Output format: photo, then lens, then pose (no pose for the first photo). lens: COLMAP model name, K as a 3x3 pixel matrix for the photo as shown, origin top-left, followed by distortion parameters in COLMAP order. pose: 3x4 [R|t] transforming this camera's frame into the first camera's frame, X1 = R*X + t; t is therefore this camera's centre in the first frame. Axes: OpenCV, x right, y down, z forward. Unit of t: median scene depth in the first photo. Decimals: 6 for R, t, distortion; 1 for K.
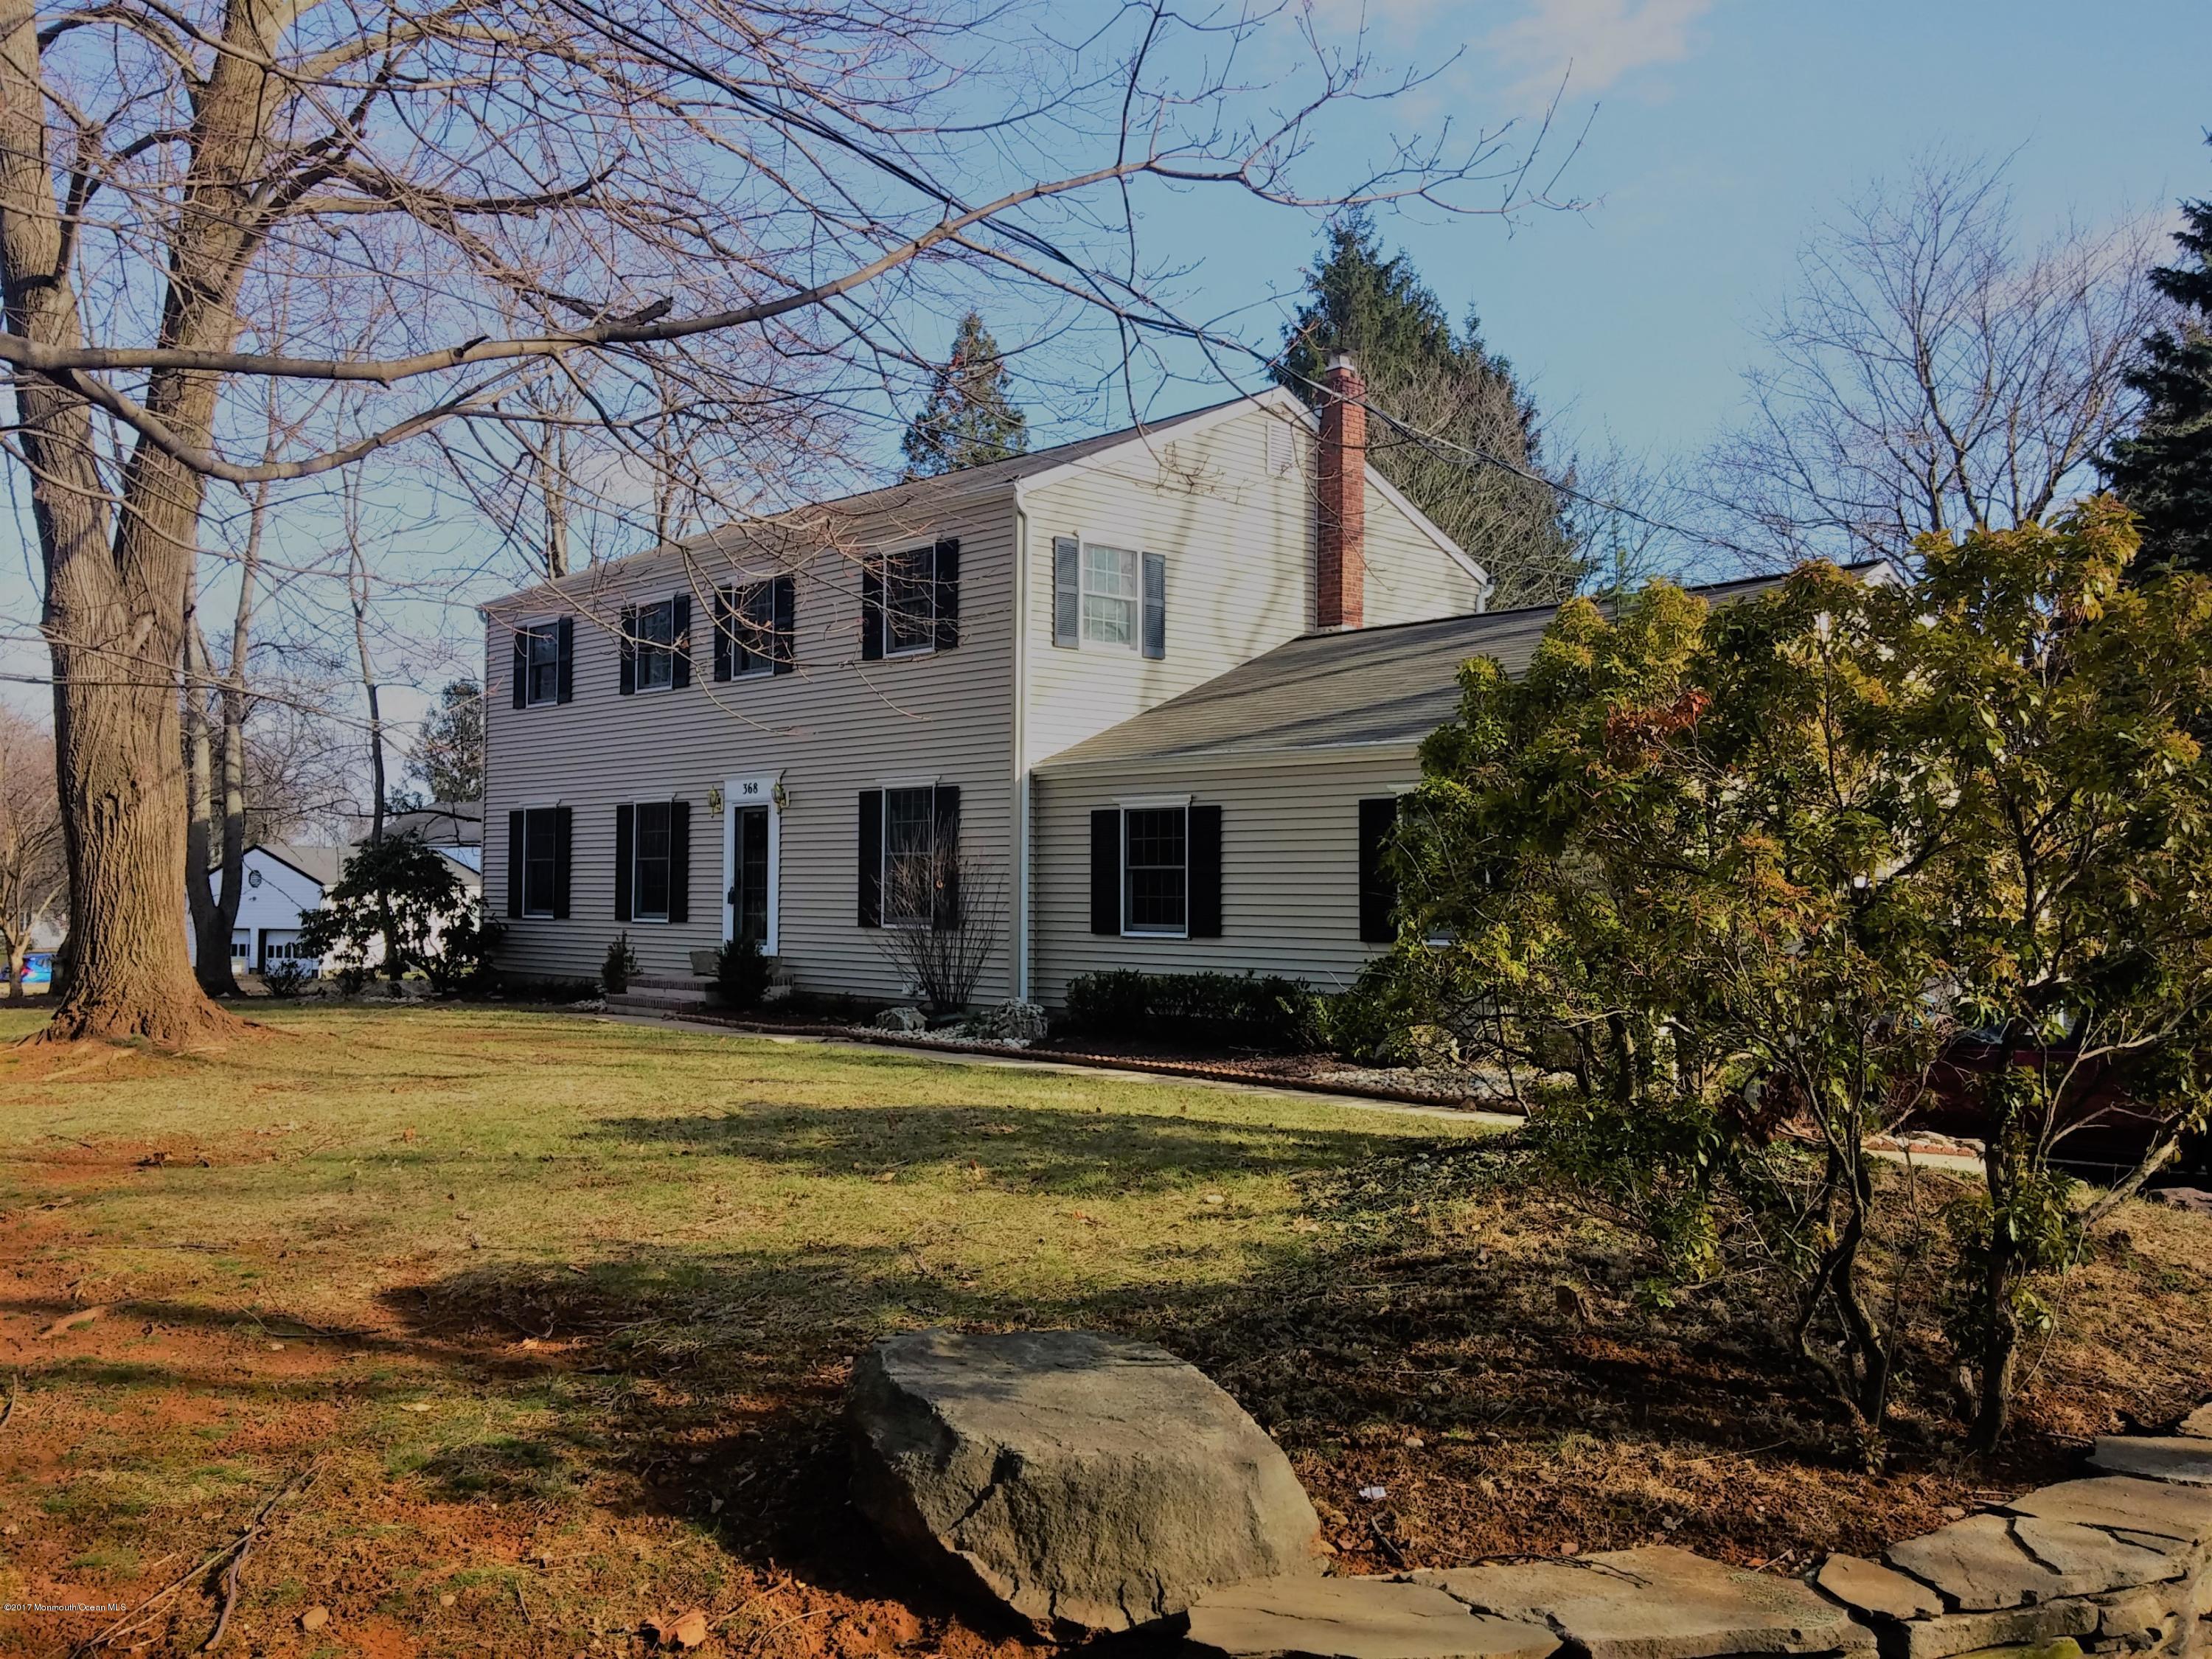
lens RADIAL K [[1799.2, 0, 1098.6], [0, 1799.2, 757.2], [0, 0, 1]] dist [0.050223, -0.007882]
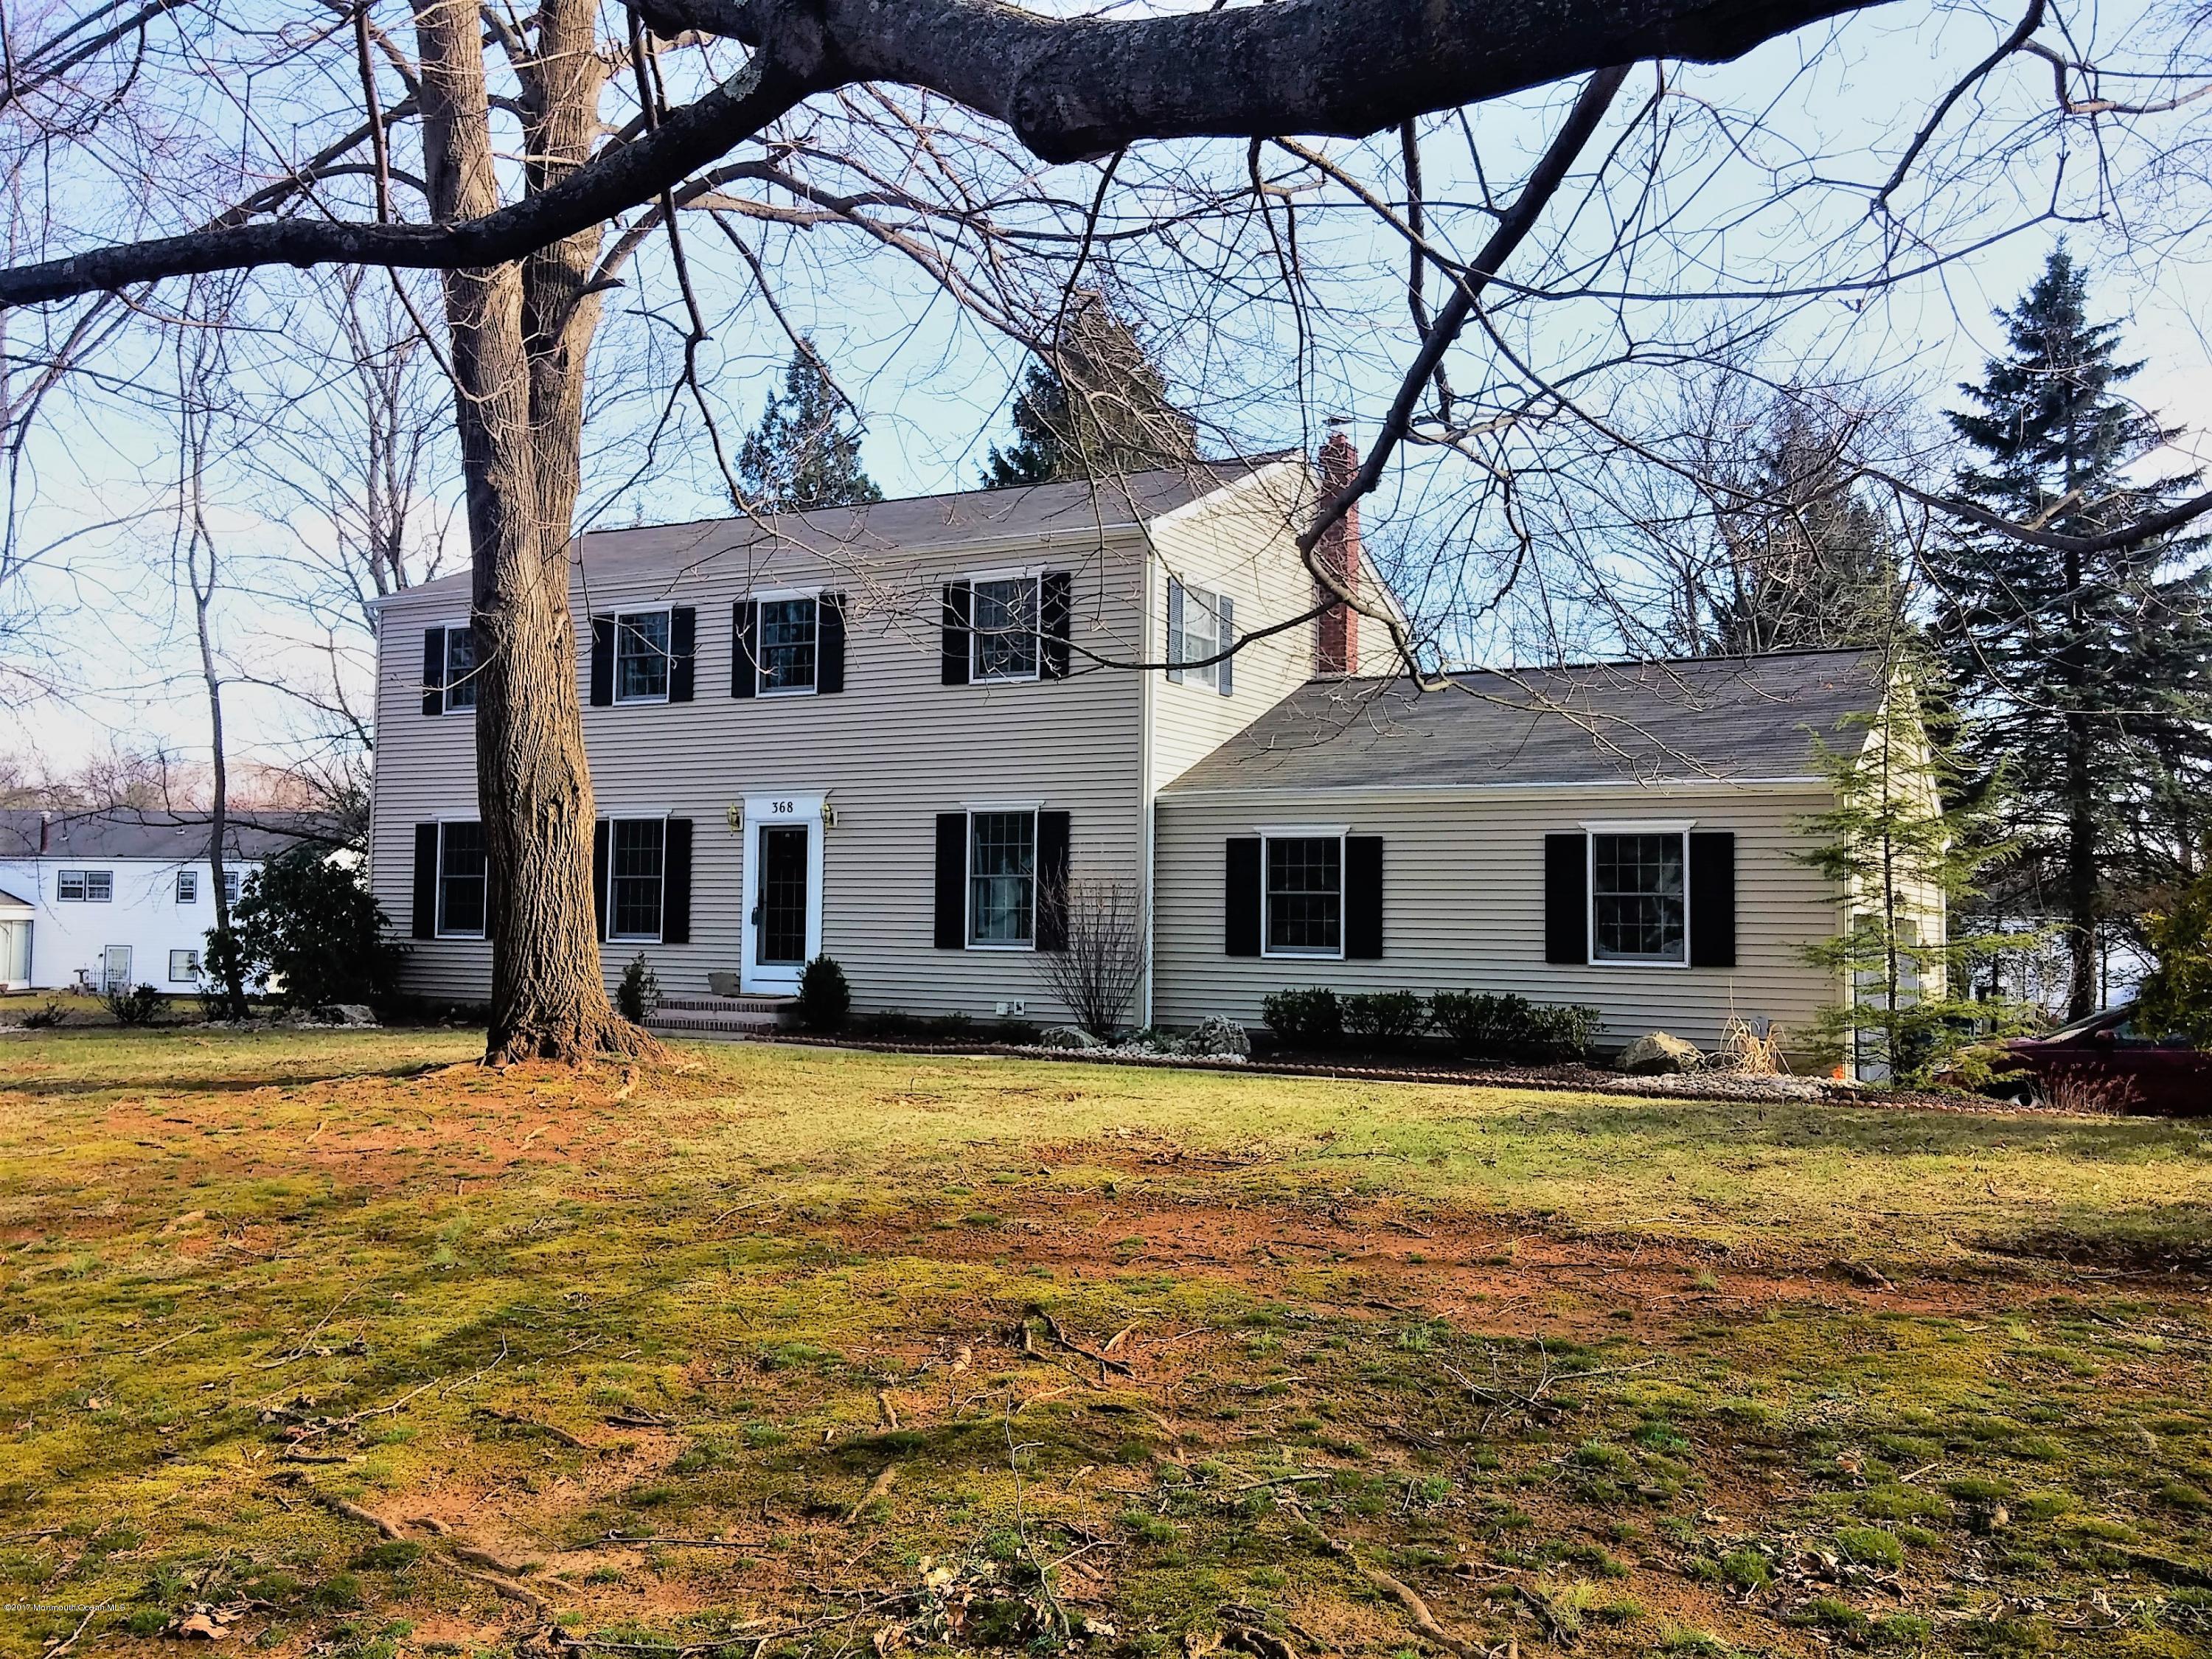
lens RADIAL K [[1799.2, 0, 1098.6], [0, 1799.2, 757.2], [0, 0, 1]] dist [0.050223, -0.007882]
pose [[0.955761, 0.035165, 0.292035, -0.376151], [-0.030314, 0.999317, -0.021119, 0.006497], [-0.292579, 0.011332, 0.956174, 0.010381]]
